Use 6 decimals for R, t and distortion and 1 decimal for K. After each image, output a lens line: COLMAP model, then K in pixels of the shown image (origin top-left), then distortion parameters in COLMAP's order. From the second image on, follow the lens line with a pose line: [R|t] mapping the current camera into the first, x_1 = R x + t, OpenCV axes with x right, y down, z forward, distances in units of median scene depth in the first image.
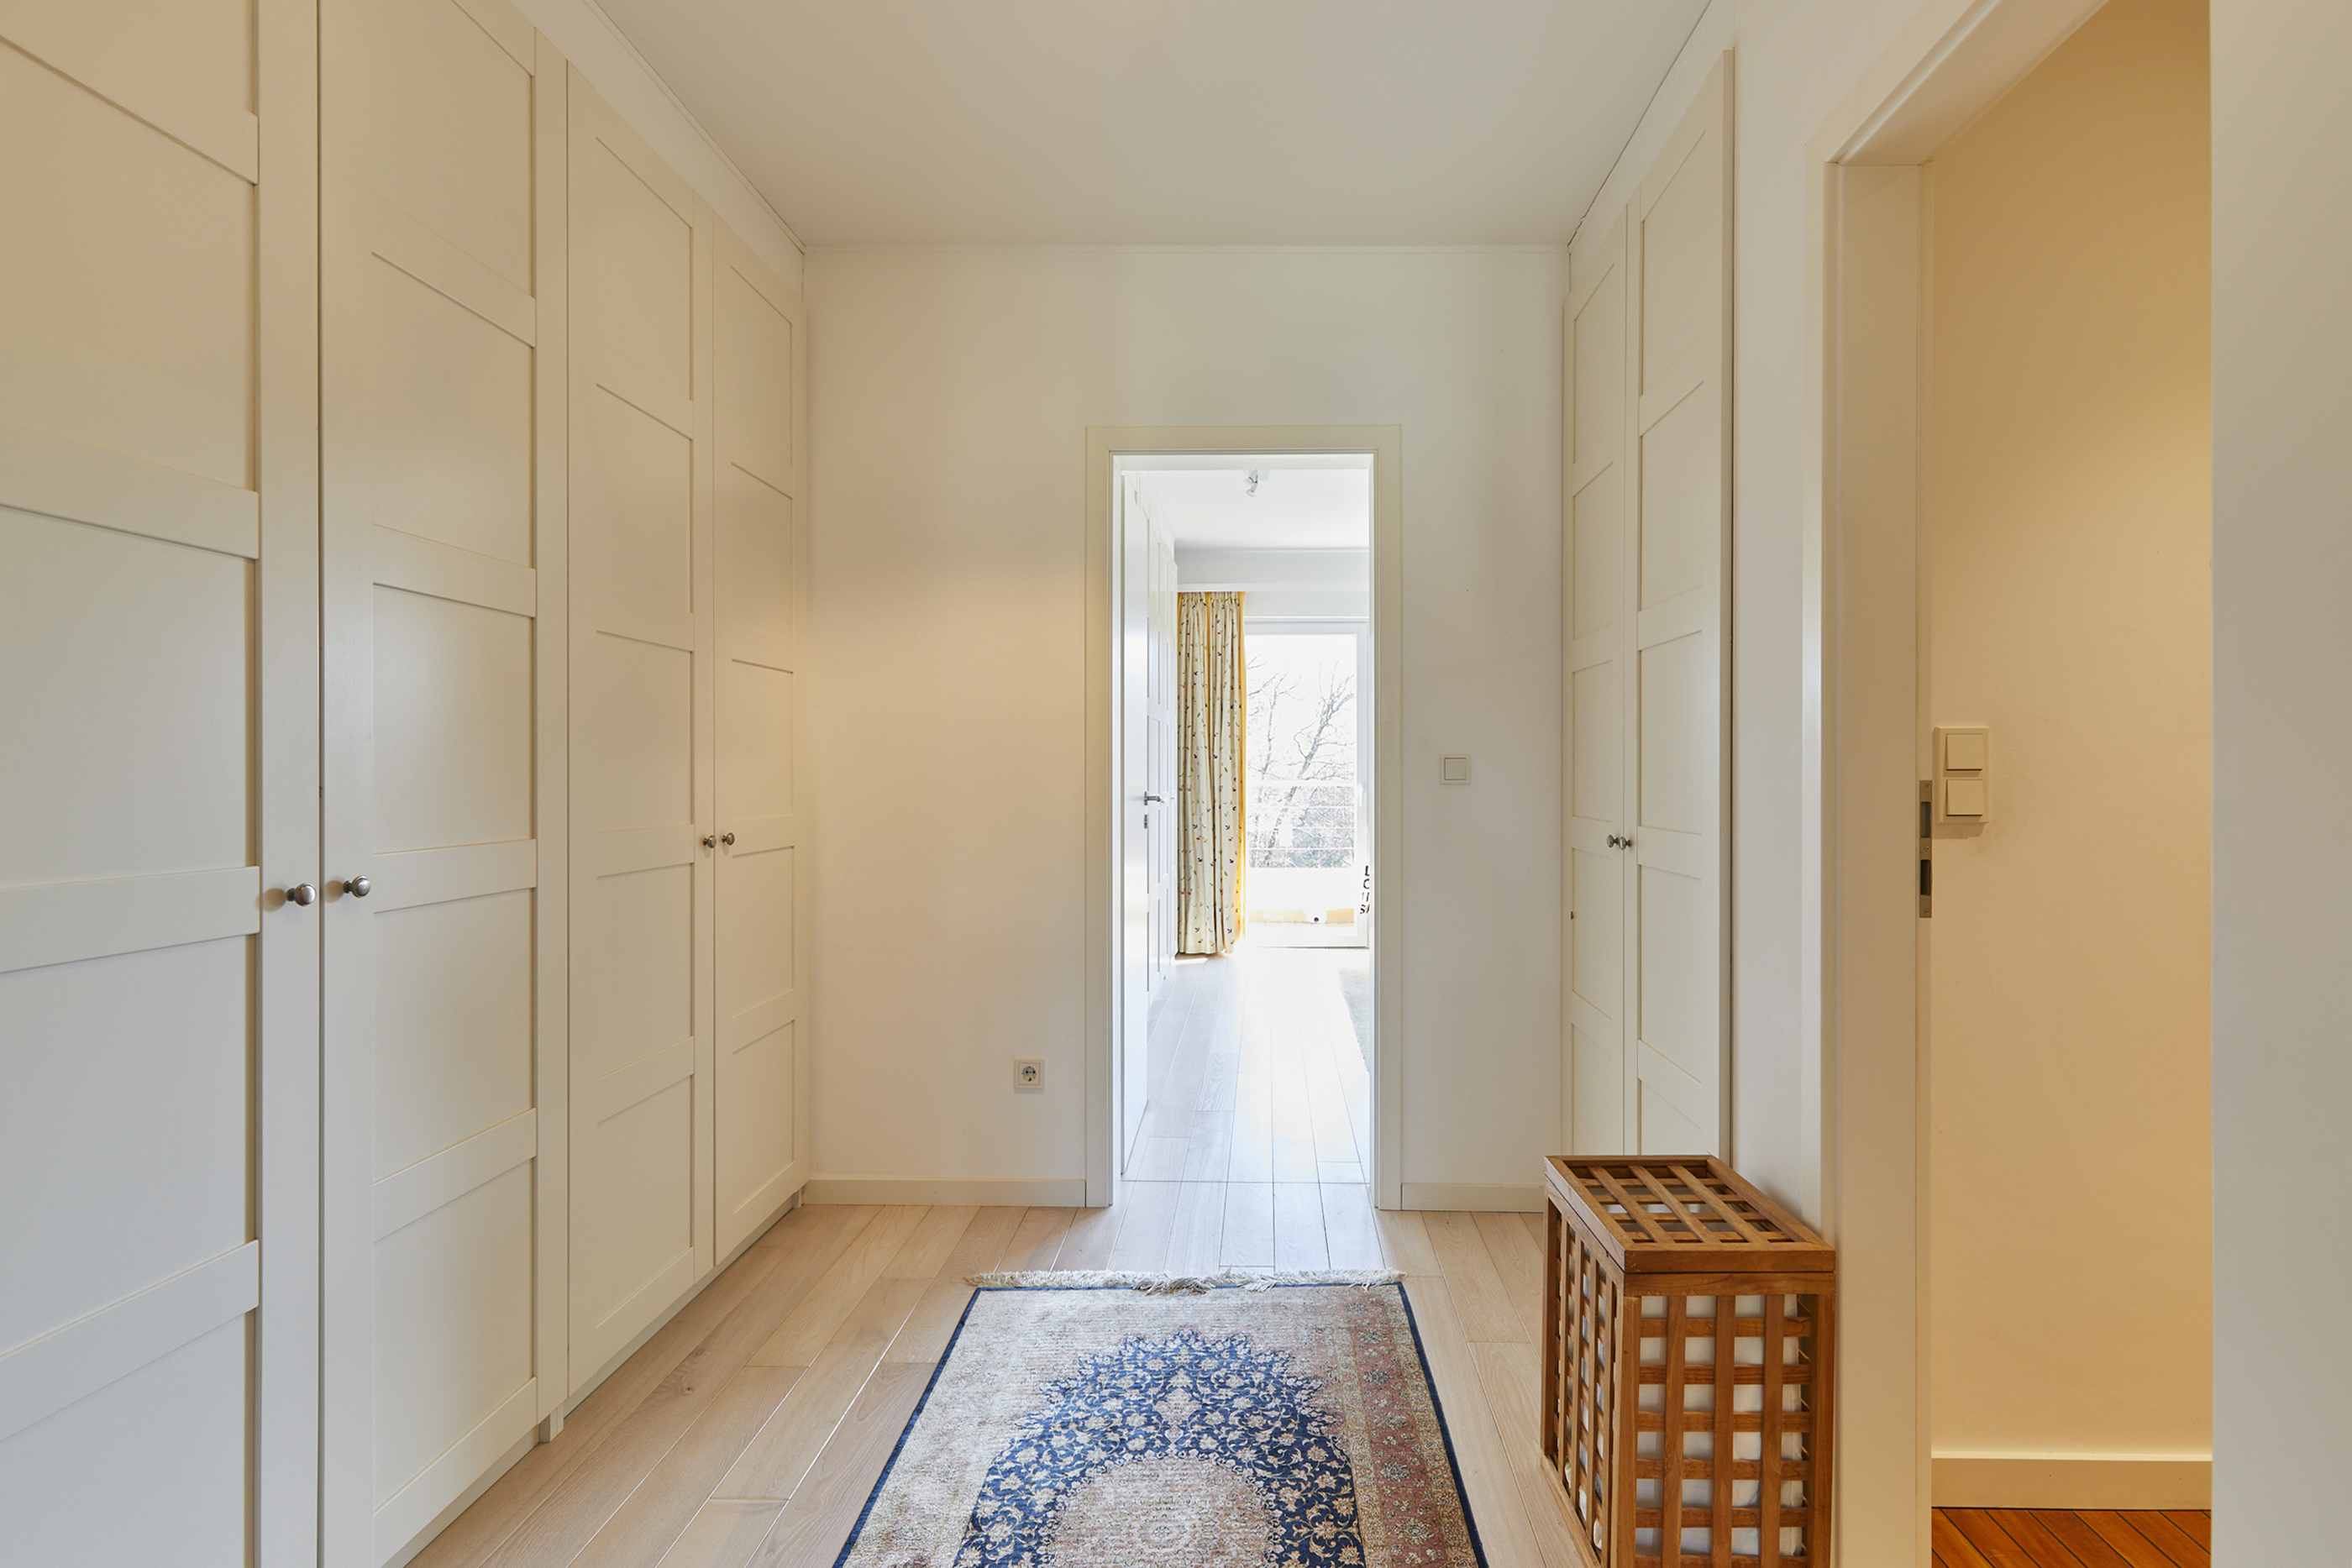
lens RADIAL K [[1078.1, 0, 1178.5], [0, 1078.1, 781.3], [0, 0, 1]] dist [0.000809, -0.000691]
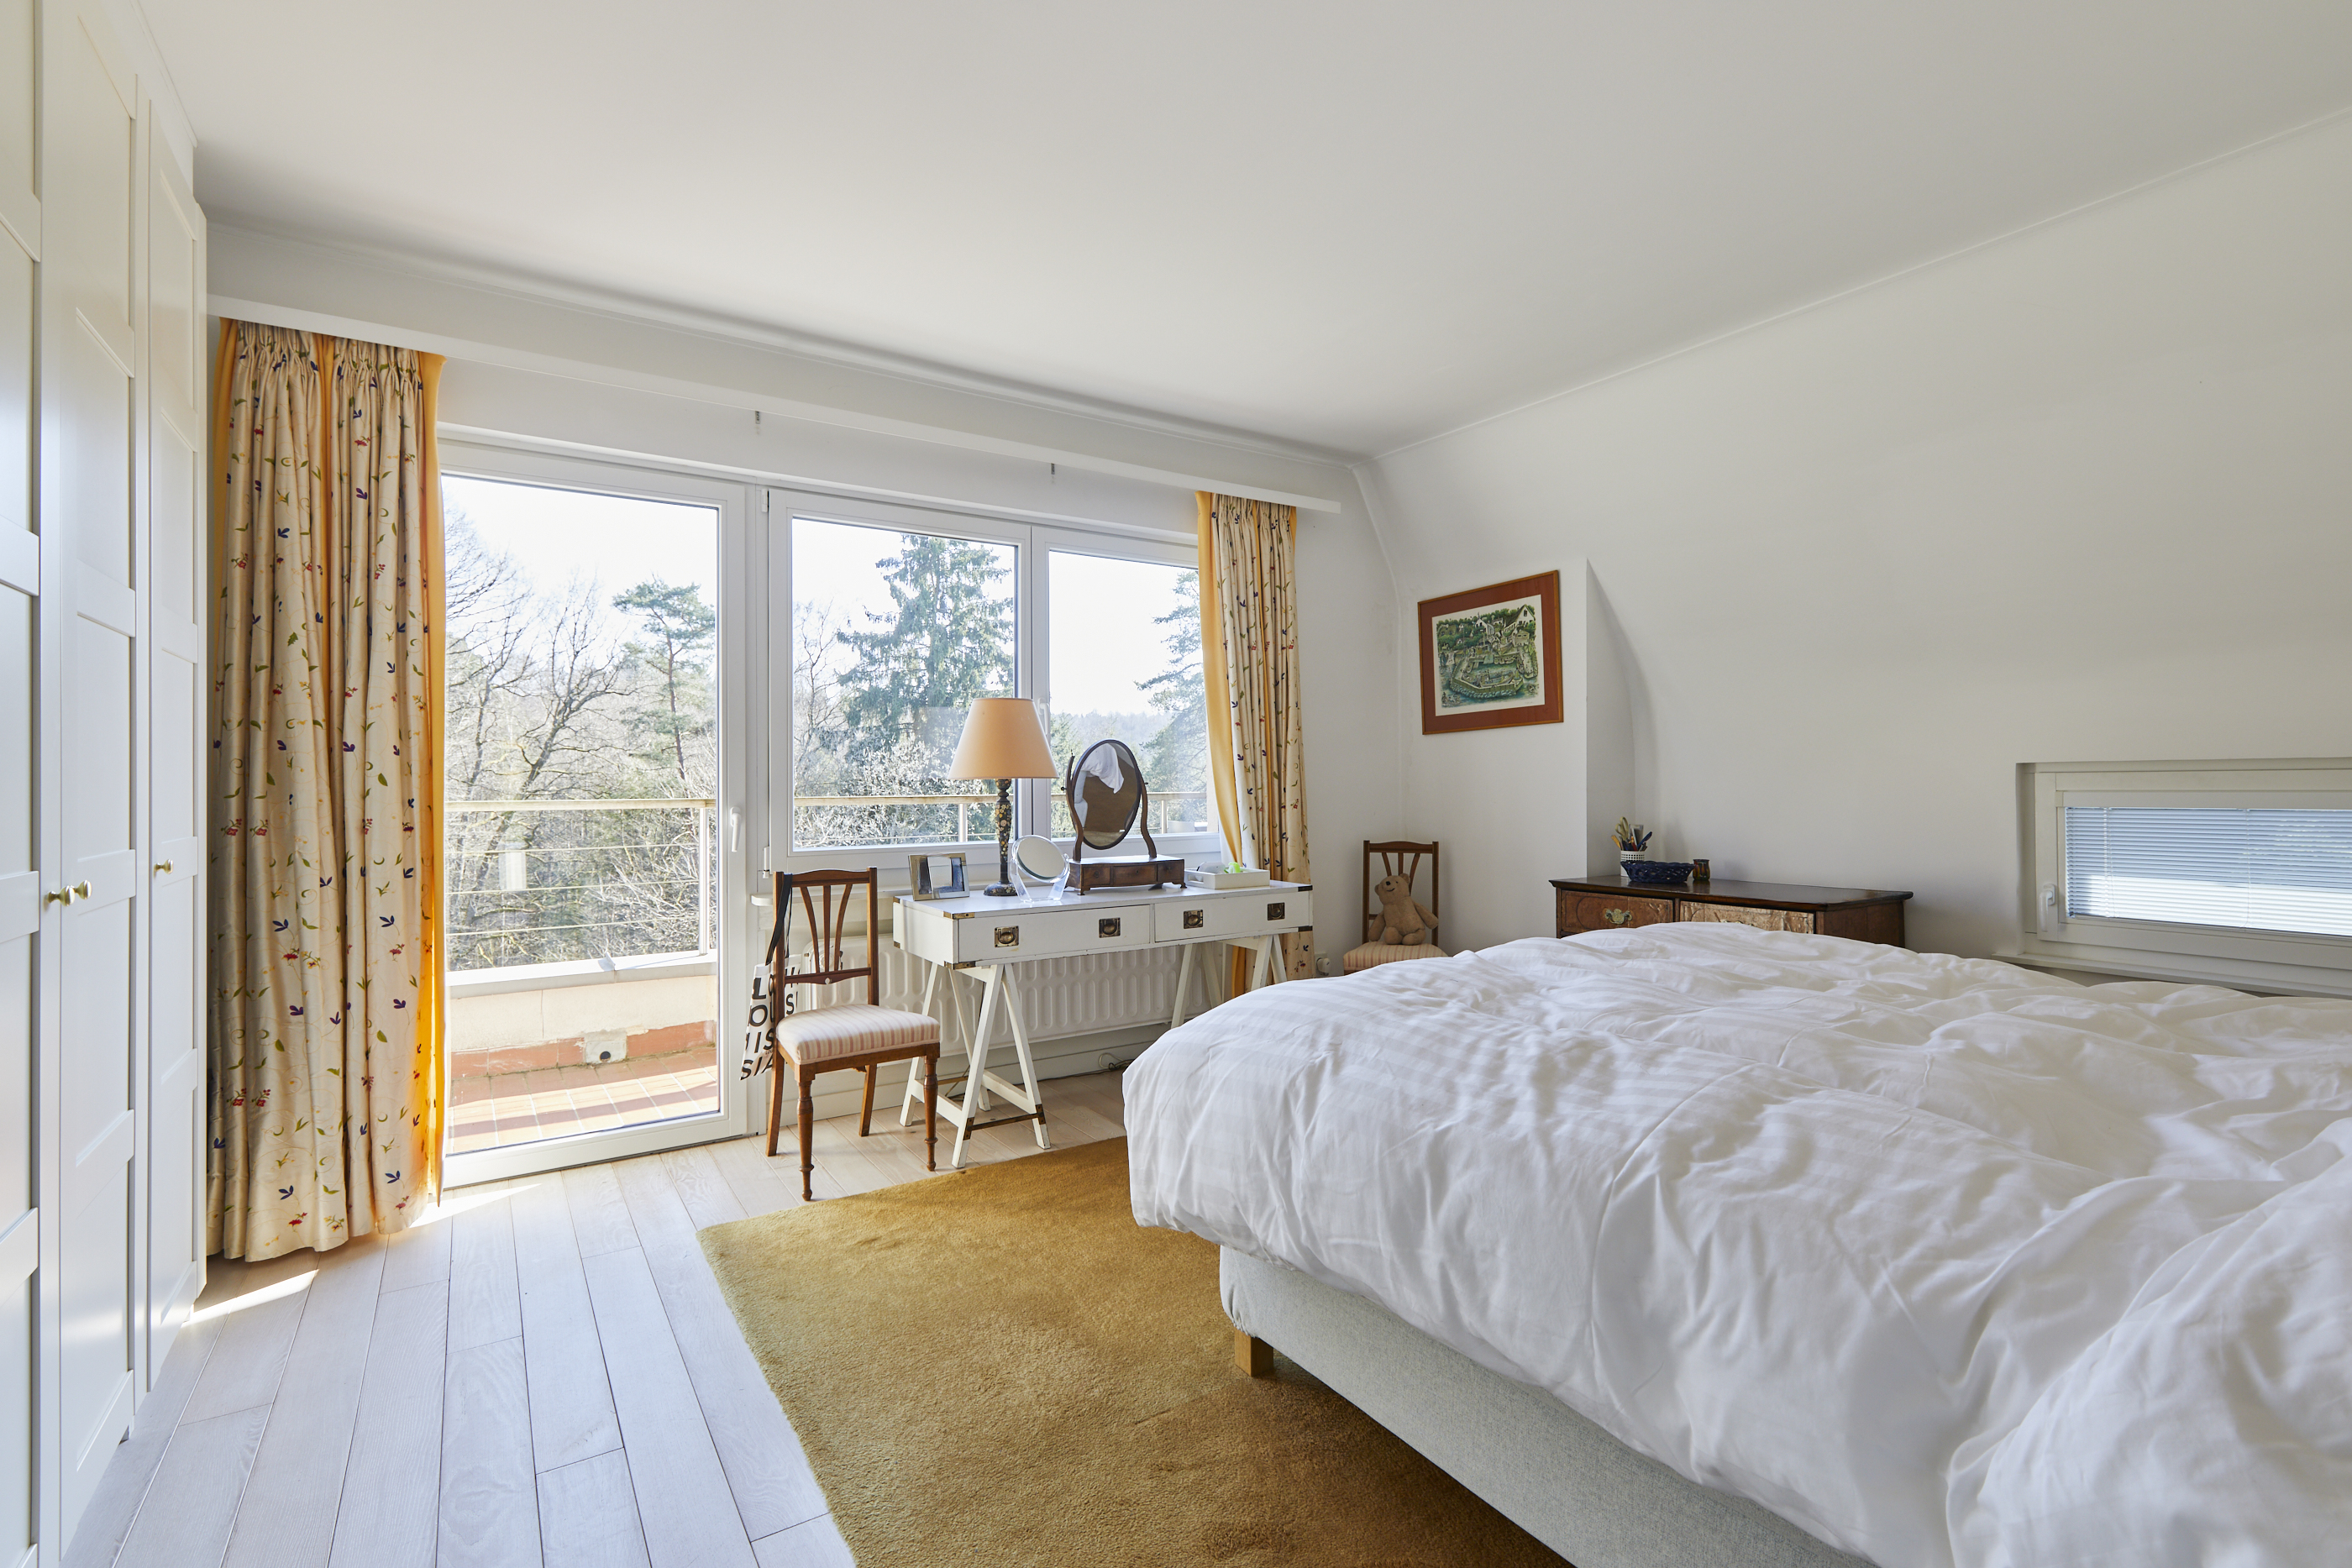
lens RADIAL K [[1078.1, 0, 1242.9], [0, 1078.1, 768.0], [0, 0, 1]] dist [0.000809, -0.000691]
pose [[0.764300, 0.001197, 0.644860, 0.029806], [0.012170, 0.999793, -0.016280, -0.004497], [-0.644746, 0.020291, 0.764127, 0.478734]]
